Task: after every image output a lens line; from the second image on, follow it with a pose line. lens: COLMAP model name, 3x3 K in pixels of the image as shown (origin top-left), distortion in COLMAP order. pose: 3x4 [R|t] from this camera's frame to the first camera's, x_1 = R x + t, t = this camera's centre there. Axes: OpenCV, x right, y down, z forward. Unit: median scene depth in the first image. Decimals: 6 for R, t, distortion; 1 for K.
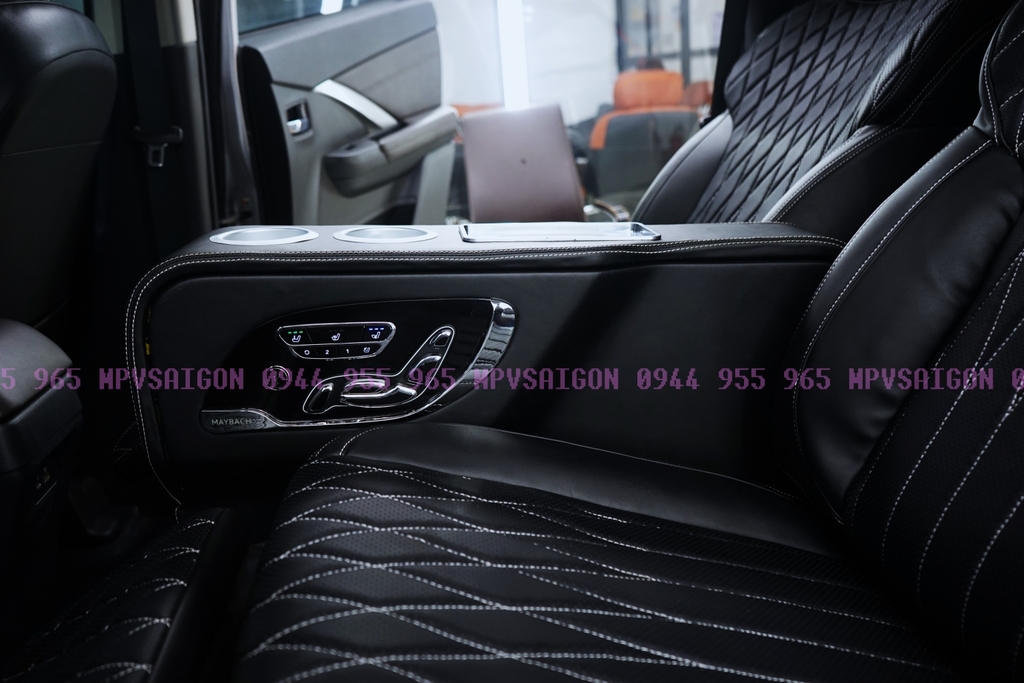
lens RADIAL K [[959.5, 0, 512.0], [0, 959.5, 341.5], [0, 0, 1]] dist [0.014672, 0.005534]
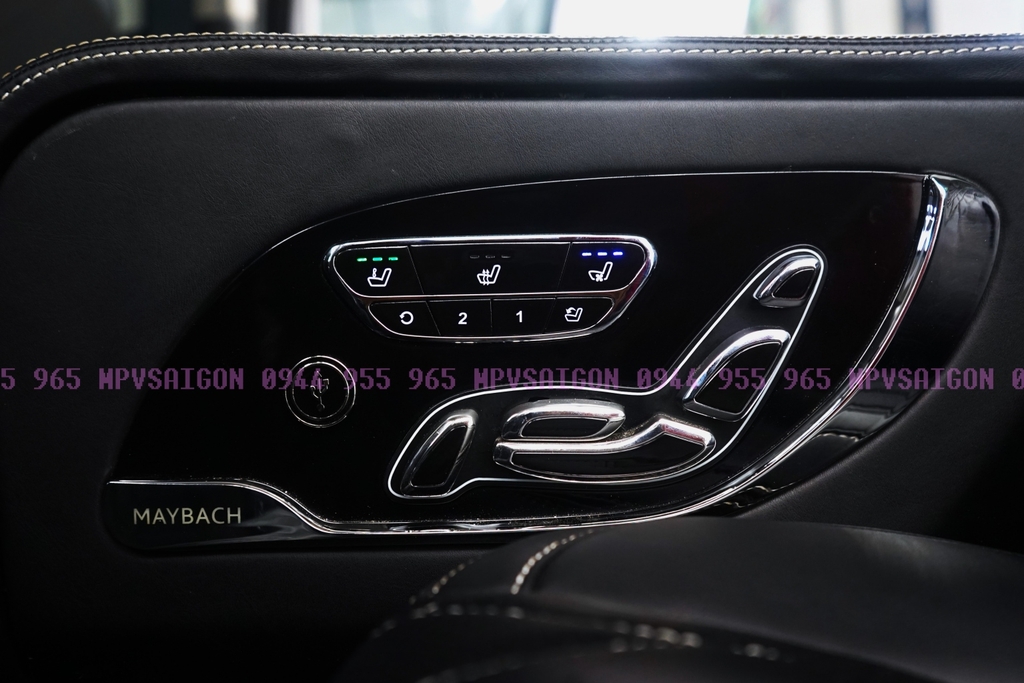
lens RADIAL K [[959.5, 0, 512.0], [0, 959.5, 341.5], [0, 0, 1]] dist [0.014672, 0.005534]
pose [[0.994073, -0.007142, -0.108479, -0.135633], [-0.018679, 0.971779, -0.235154, 0.102135], [0.107097, 0.235787, 0.965886, 0.659042]]
